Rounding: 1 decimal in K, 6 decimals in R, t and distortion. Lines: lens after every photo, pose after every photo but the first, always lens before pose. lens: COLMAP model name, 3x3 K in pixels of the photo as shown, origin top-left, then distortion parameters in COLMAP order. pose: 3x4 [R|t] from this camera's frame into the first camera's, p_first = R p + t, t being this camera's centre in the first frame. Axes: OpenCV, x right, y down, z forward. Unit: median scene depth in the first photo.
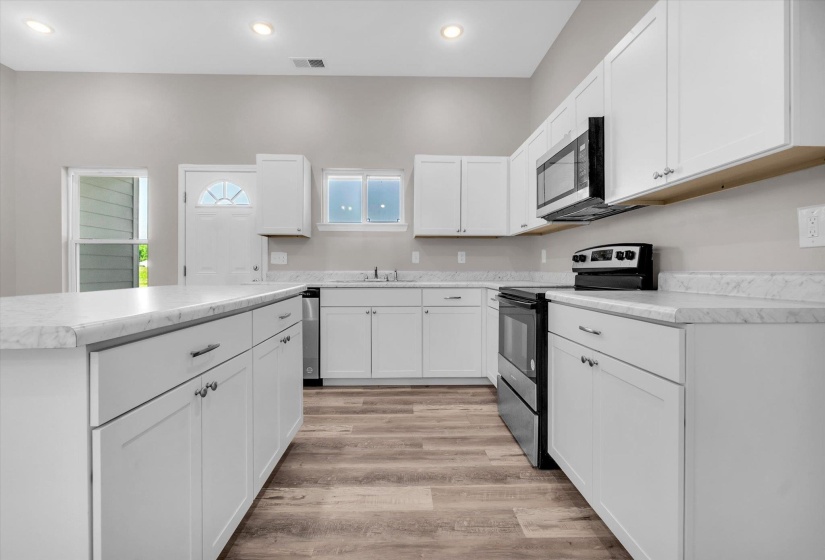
lens RADIAL K [[363.7, 0, 406.6], [0, 363.7, 276.2], [0, 0, 1]] dist [-0.005005, 0.000900]
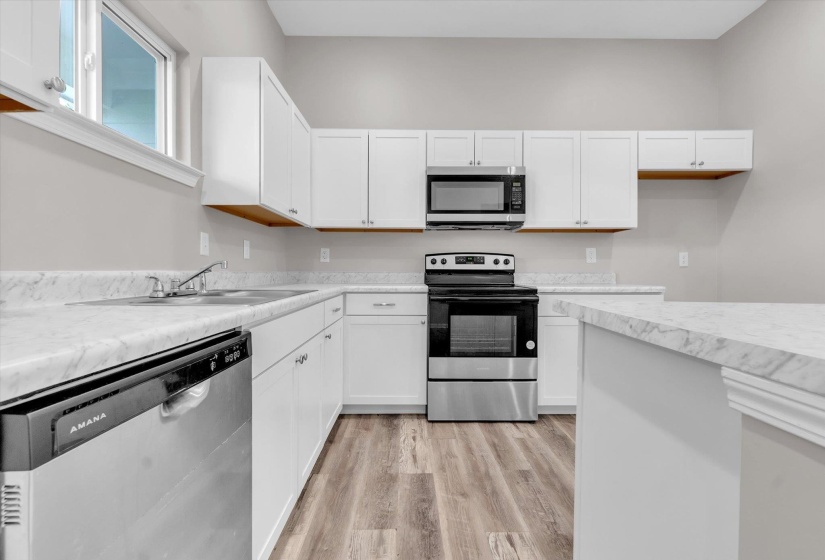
lens RADIAL K [[363.7, 0, 407.0], [0, 363.7, 272.0], [0, 0, 1]] dist [-0.005005, 0.000900]
pose [[0.003936, -0.002601, 0.999989, -0.679320], [0.009473, 0.999952, 0.002564, -0.016180], [-0.999947, 0.009463, 0.003961, 1.029965]]
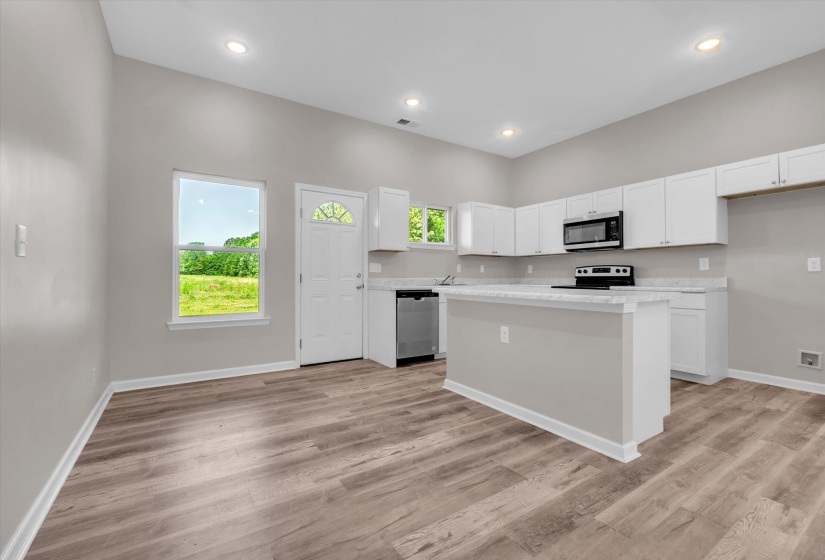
lens RADIAL K [[363.7, 0, 405.7], [0, 363.7, 279.2], [0, 0, 1]] dist [-0.005005, 0.000900]
pose [[0.847216, -0.005570, 0.531219, -1.326215], [0.010562, 0.999924, -0.006361, -0.002455], [-0.531143, 0.011000, 0.847211, -0.169135]]
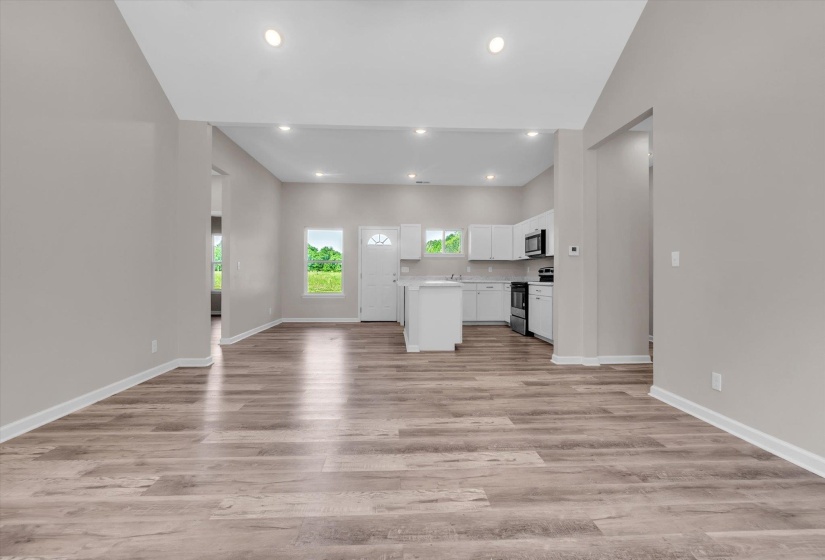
lens RADIAL K [[363.7, 0, 401.0], [0, 363.7, 279.8], [0, 0, 1]] dist [-0.005005, 0.000900]
pose [[0.999786, 0.001278, 0.020626, -0.598073], [-0.001236, 0.999997, -0.002085, 0.019686], [-0.020629, 0.002059, 0.999785, -1.625711]]
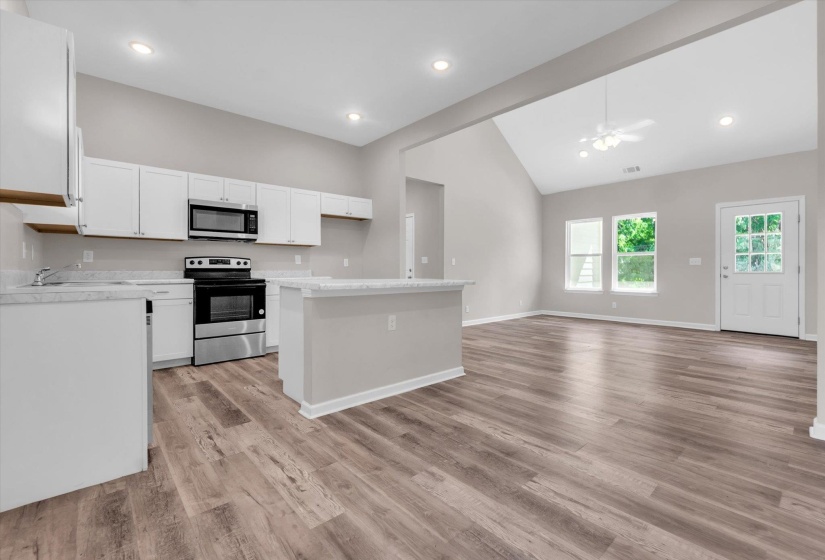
lens RADIAL K [[363.7, 0, 413.5], [0, 363.7, 272.6], [0, 0, 1]] dist [-0.005005, 0.000900]
pose [[-0.662107, -0.008154, 0.749365, -1.415235], [0.007691, 0.999814, 0.017674, -0.021273], [-0.749369, 0.017466, -0.661922, 1.282937]]
